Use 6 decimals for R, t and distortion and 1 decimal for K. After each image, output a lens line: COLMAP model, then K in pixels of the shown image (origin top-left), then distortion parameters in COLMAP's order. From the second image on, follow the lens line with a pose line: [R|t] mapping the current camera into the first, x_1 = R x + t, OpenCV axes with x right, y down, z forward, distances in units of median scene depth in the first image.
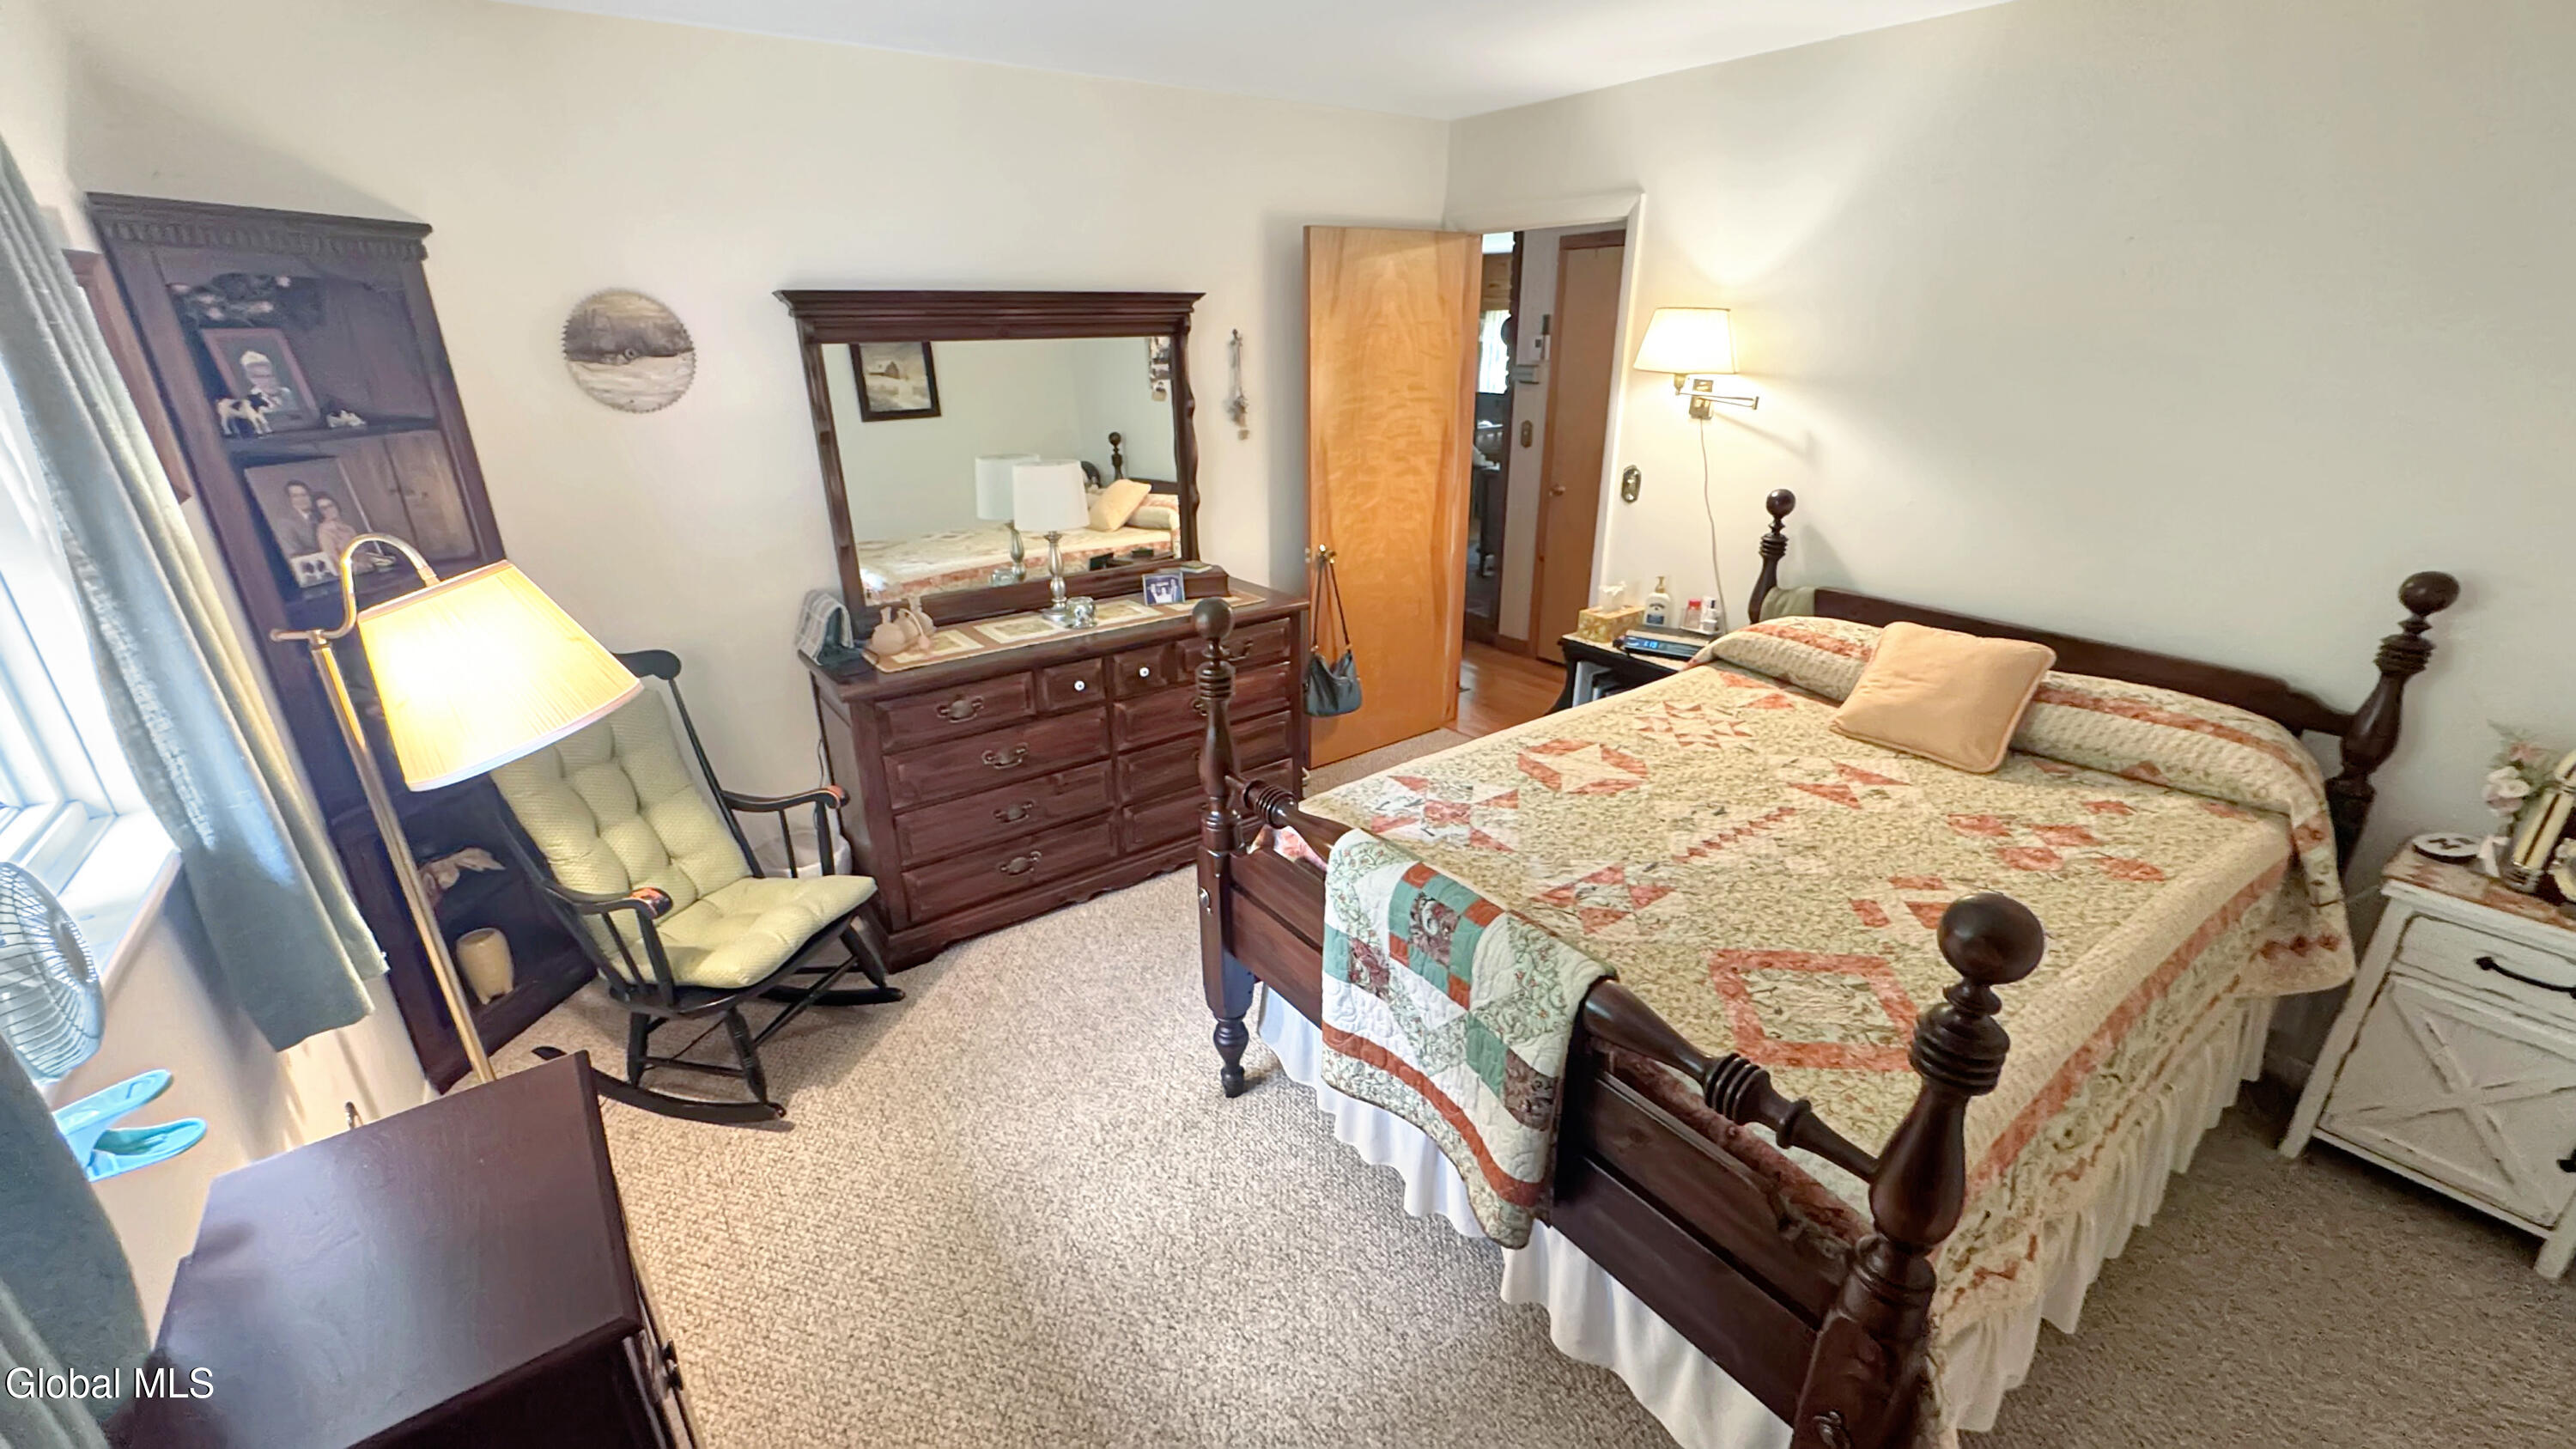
lens RADIAL K [[1042.0, 0, 1290.7], [0, 1042.0, 732.5], [0, 0, 1]] dist [-0.002476, 0.000207]
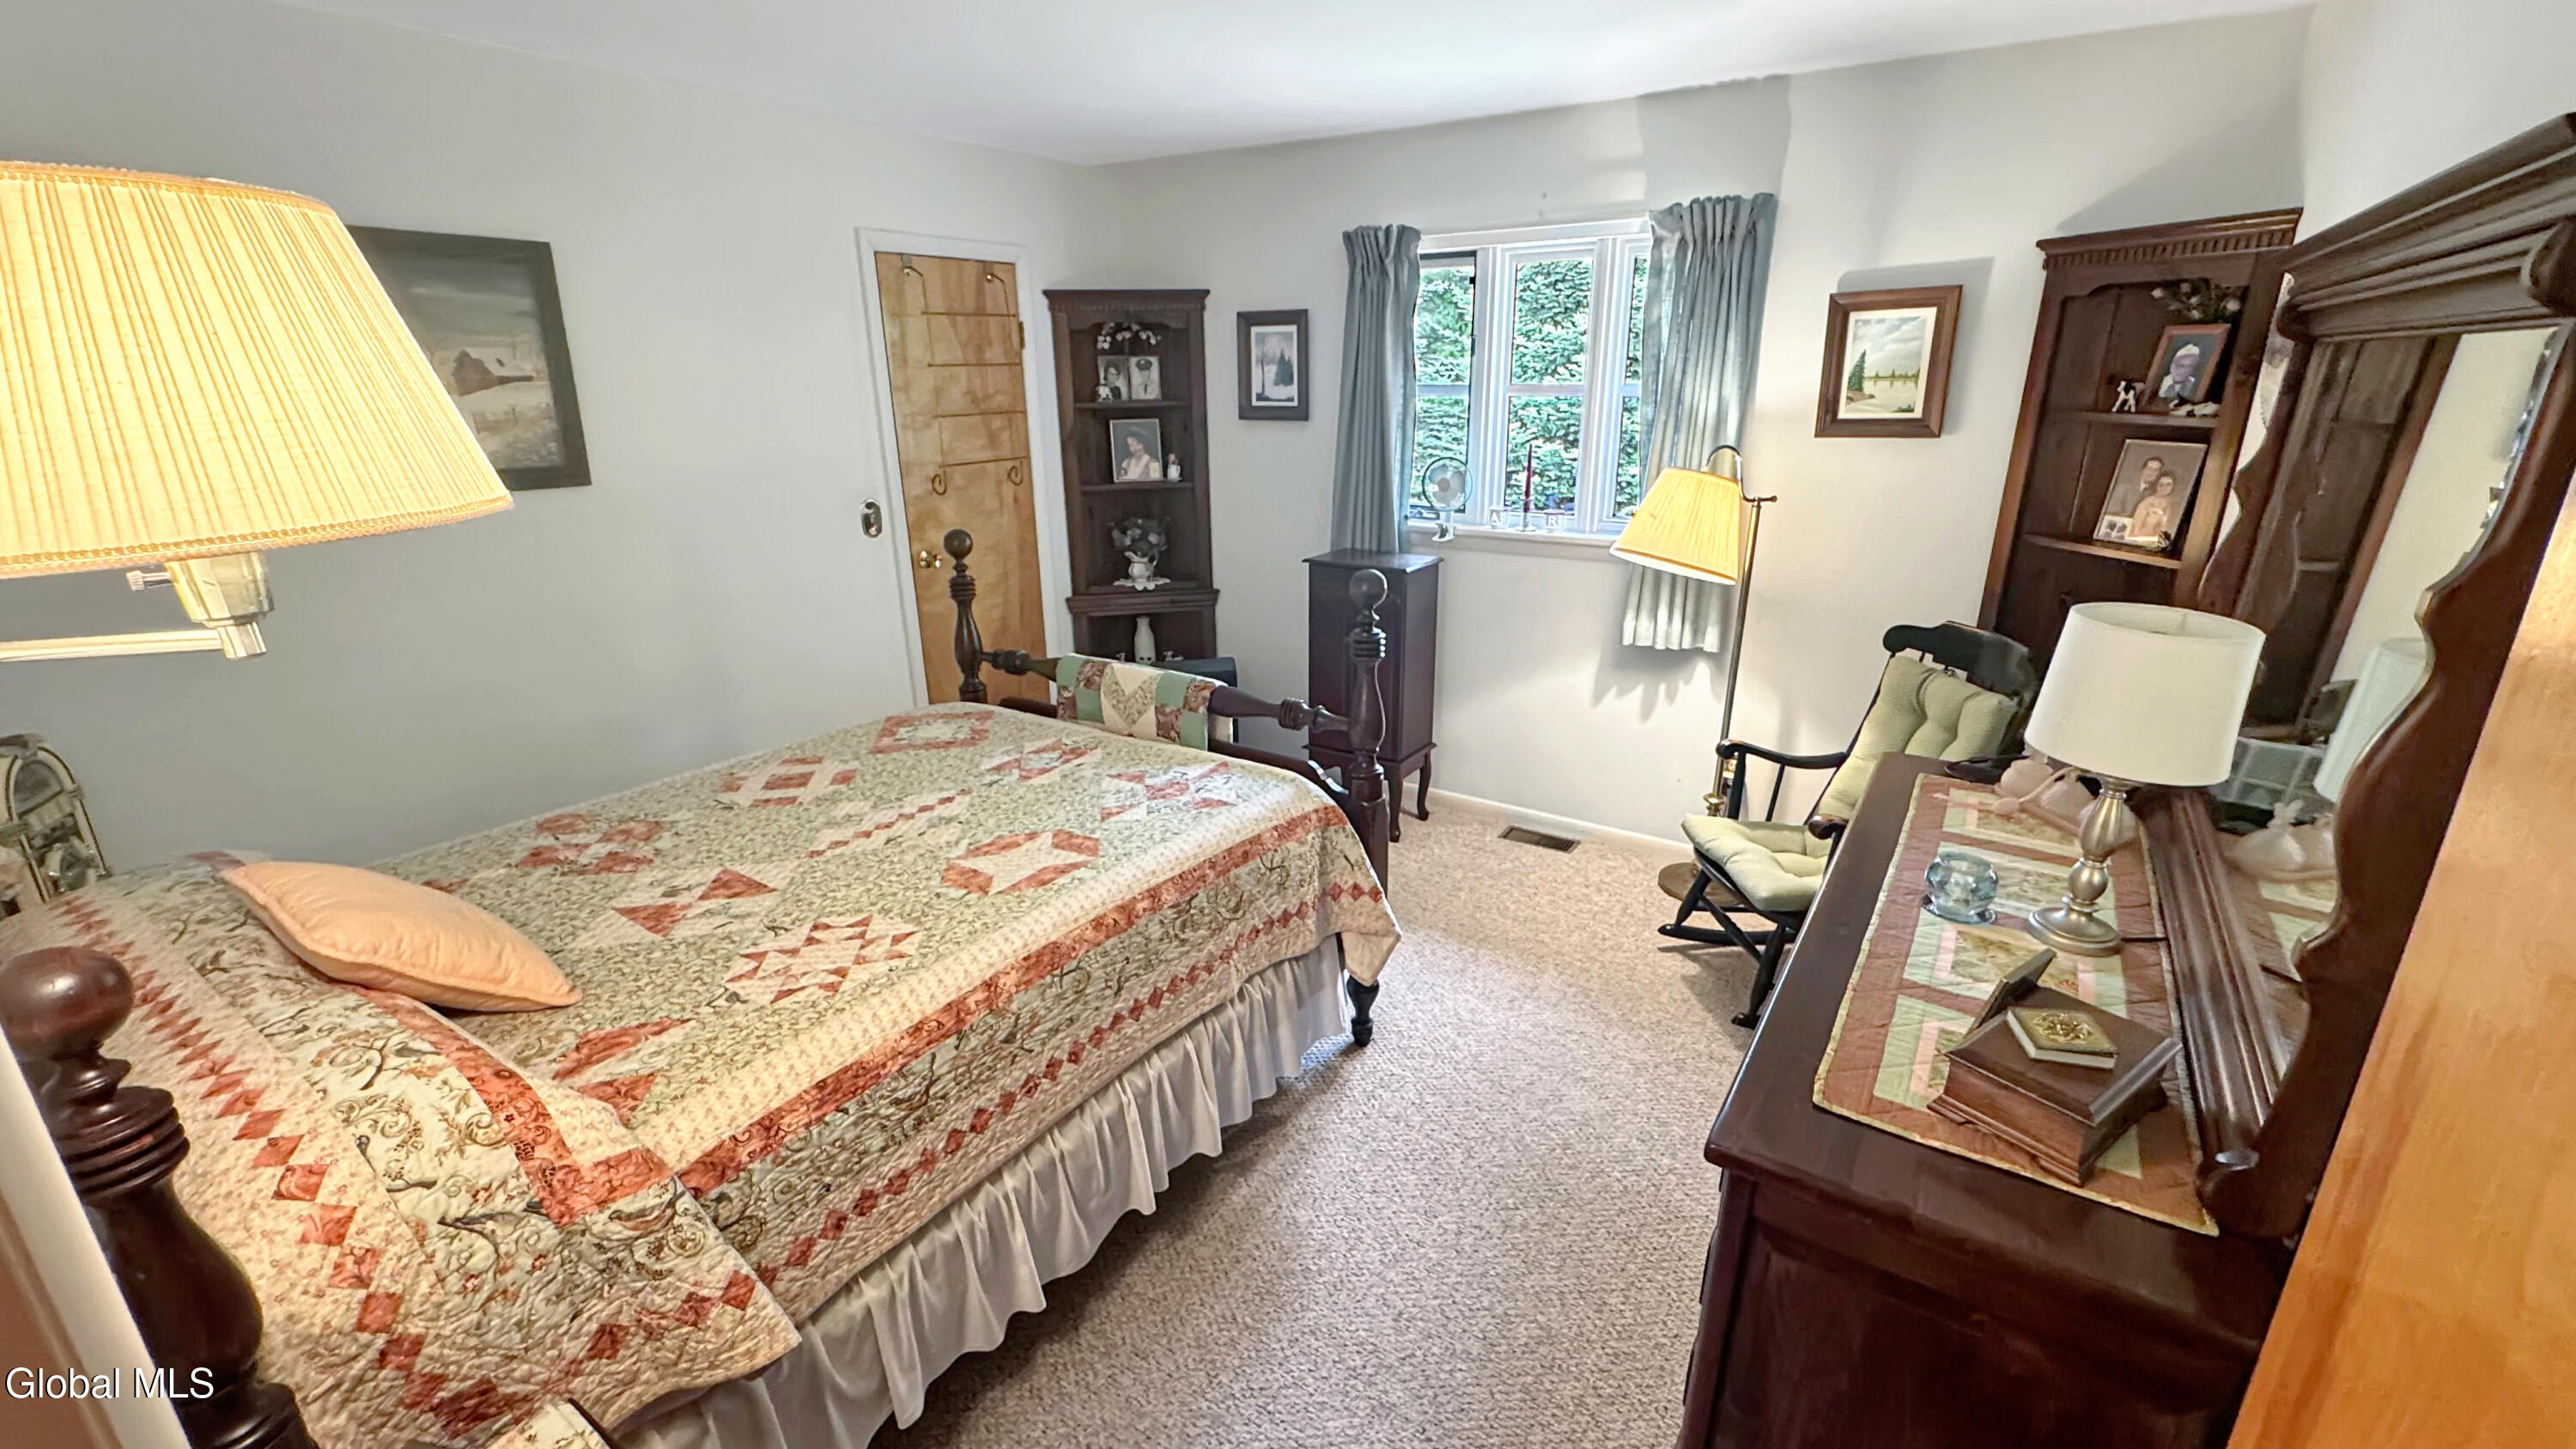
lens RADIAL K [[1042.0, 0, 1282.9], [0, 1042.0, 717.9], [0, 0, 1]] dist [-0.002476, 0.000207]
pose [[-0.941294, 0.125064, -0.313569, 0.357428], [-0.108053, 0.768369, 0.630819, -0.650705], [0.319829, 0.627668, -0.709748, 1.712652]]
